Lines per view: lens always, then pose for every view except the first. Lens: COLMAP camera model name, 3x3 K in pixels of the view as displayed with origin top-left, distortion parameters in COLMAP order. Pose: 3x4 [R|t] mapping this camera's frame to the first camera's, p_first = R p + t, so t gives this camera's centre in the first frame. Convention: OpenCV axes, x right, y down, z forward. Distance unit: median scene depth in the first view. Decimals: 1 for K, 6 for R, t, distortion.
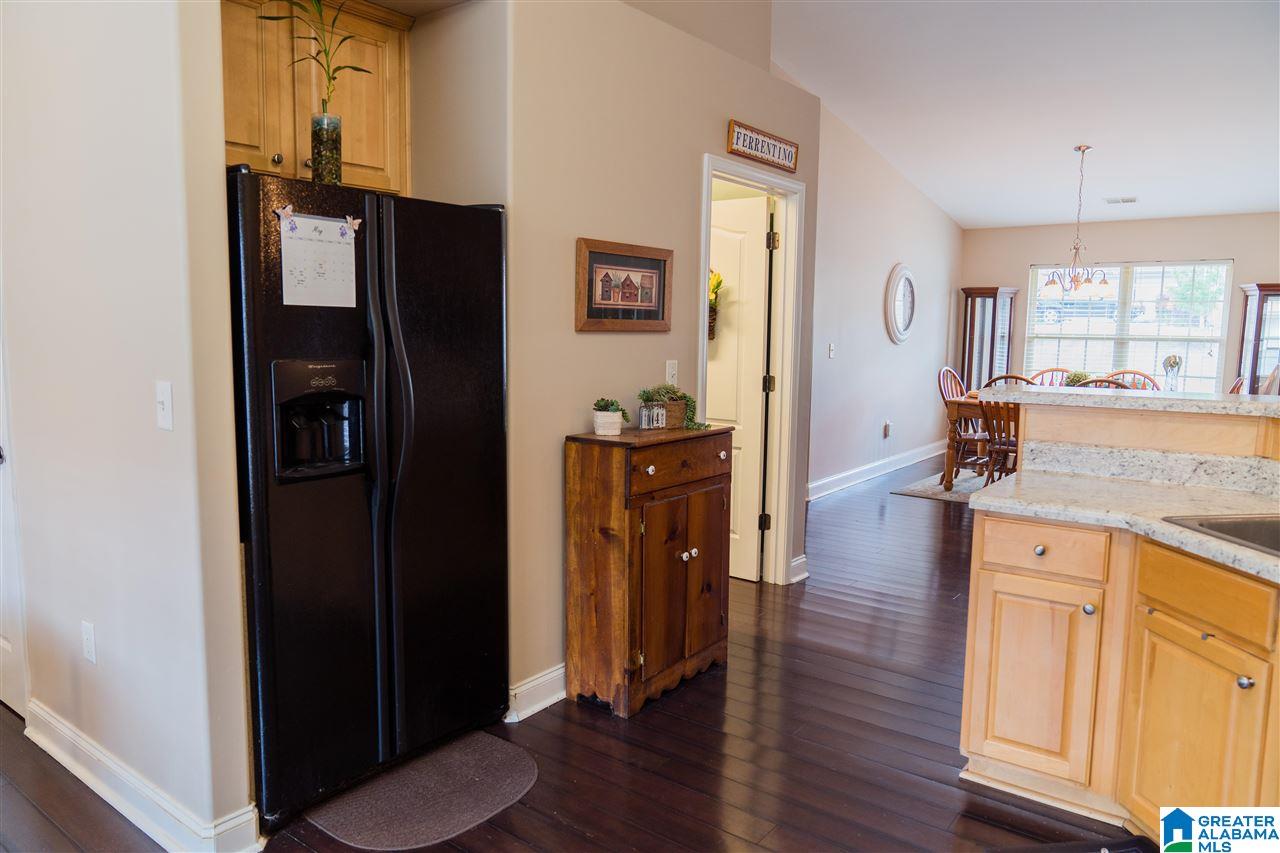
lens RADIAL K [[876.1, 0, 640.0], [0, 876.1, 426.5], [0, 0, 1]] dist [-0.045016, 0.038192]
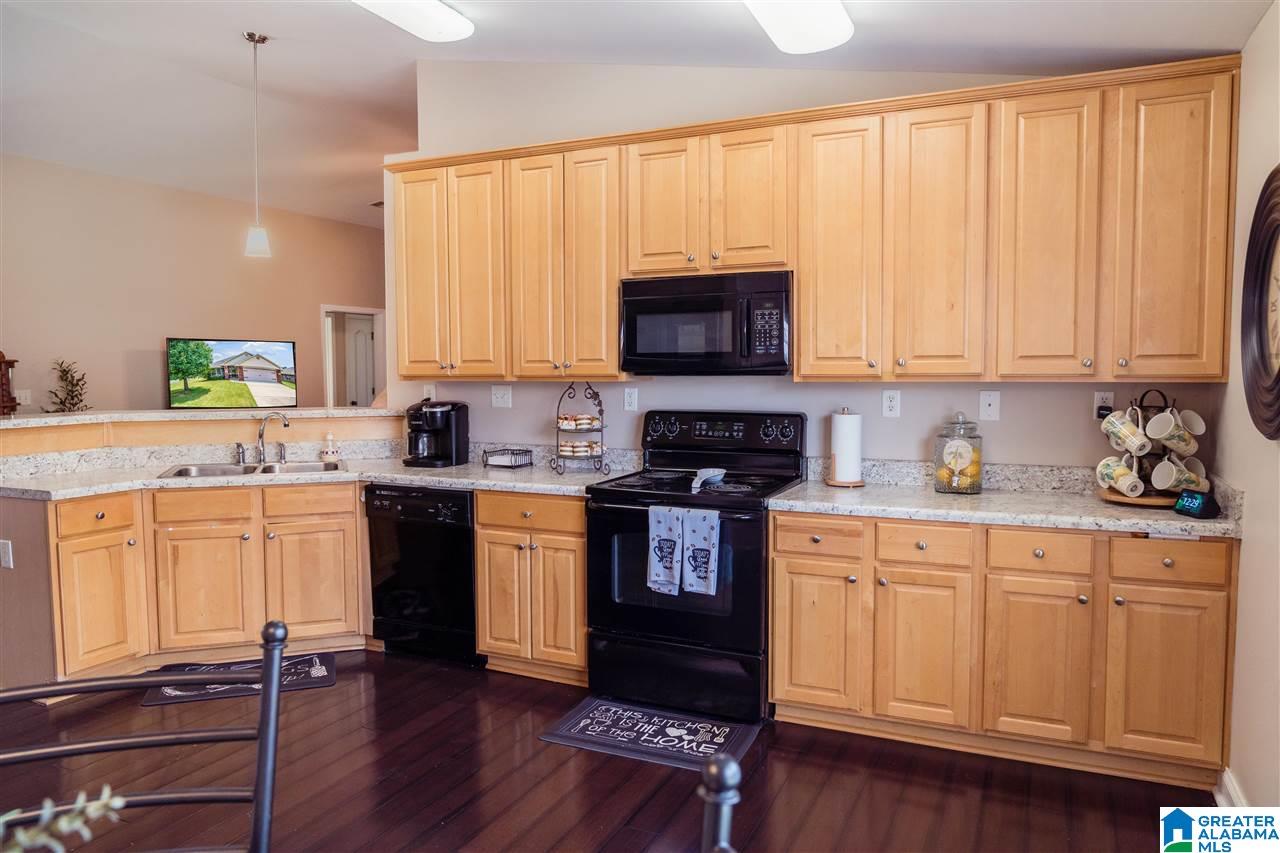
lens RADIAL K [[932.4, 0, 640.0], [0, 932.4, 426.5], [0, 0, 1]] dist [-0.060671, 0.047273]
pose [[-0.224311, -0.073909, 0.971711, -1.316322], [0.112808, 0.988447, 0.101222, -0.070275], [-0.967966, 0.132322, -0.213382, 0.397693]]
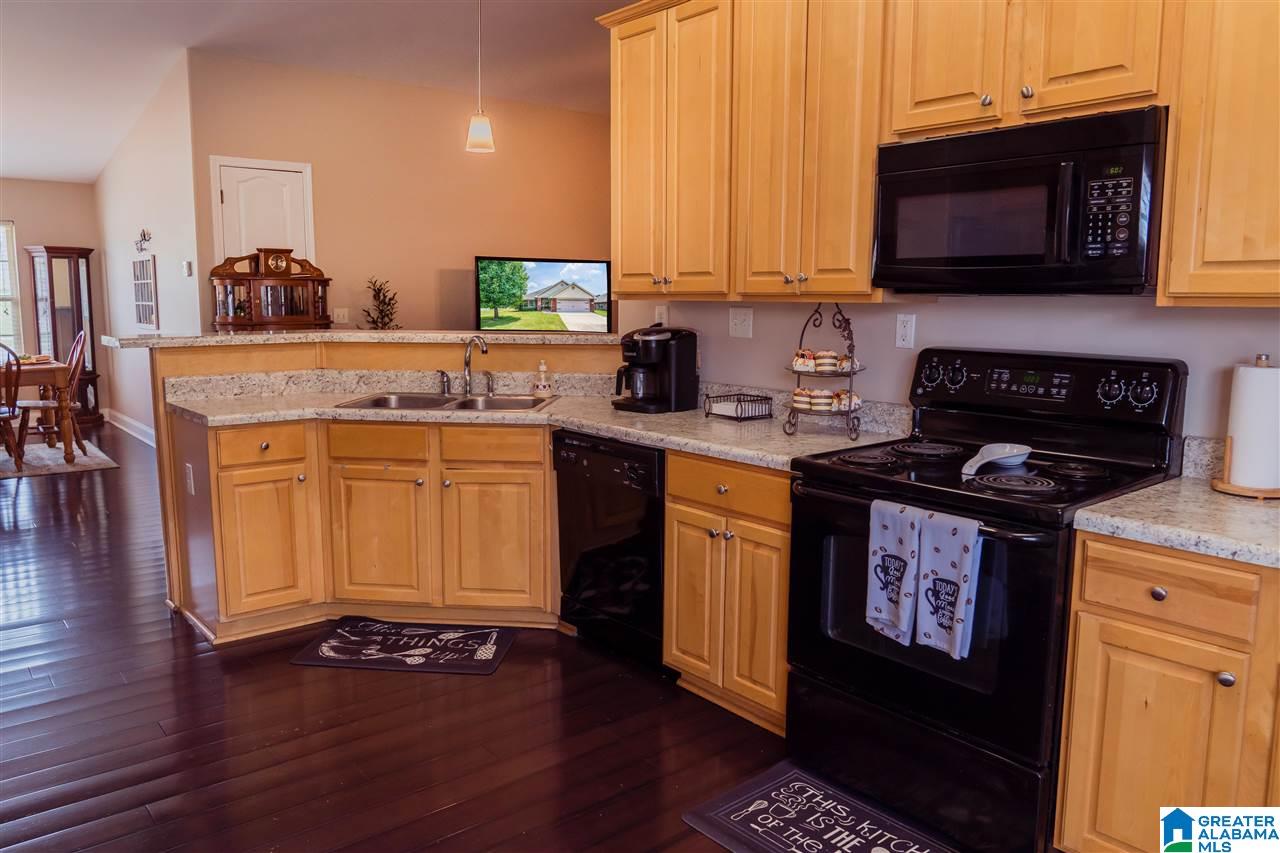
lens RADIAL K [[932.4, 0, 640.0], [0, 932.4, 426.5], [0, 0, 1]] dist [-0.060671, 0.047273]
pose [[0.228002, -0.144017, 0.962951, -0.804901], [0.109085, 0.986552, 0.121718, -0.001575], [-0.967531, 0.077291, 0.240646, 0.066448]]
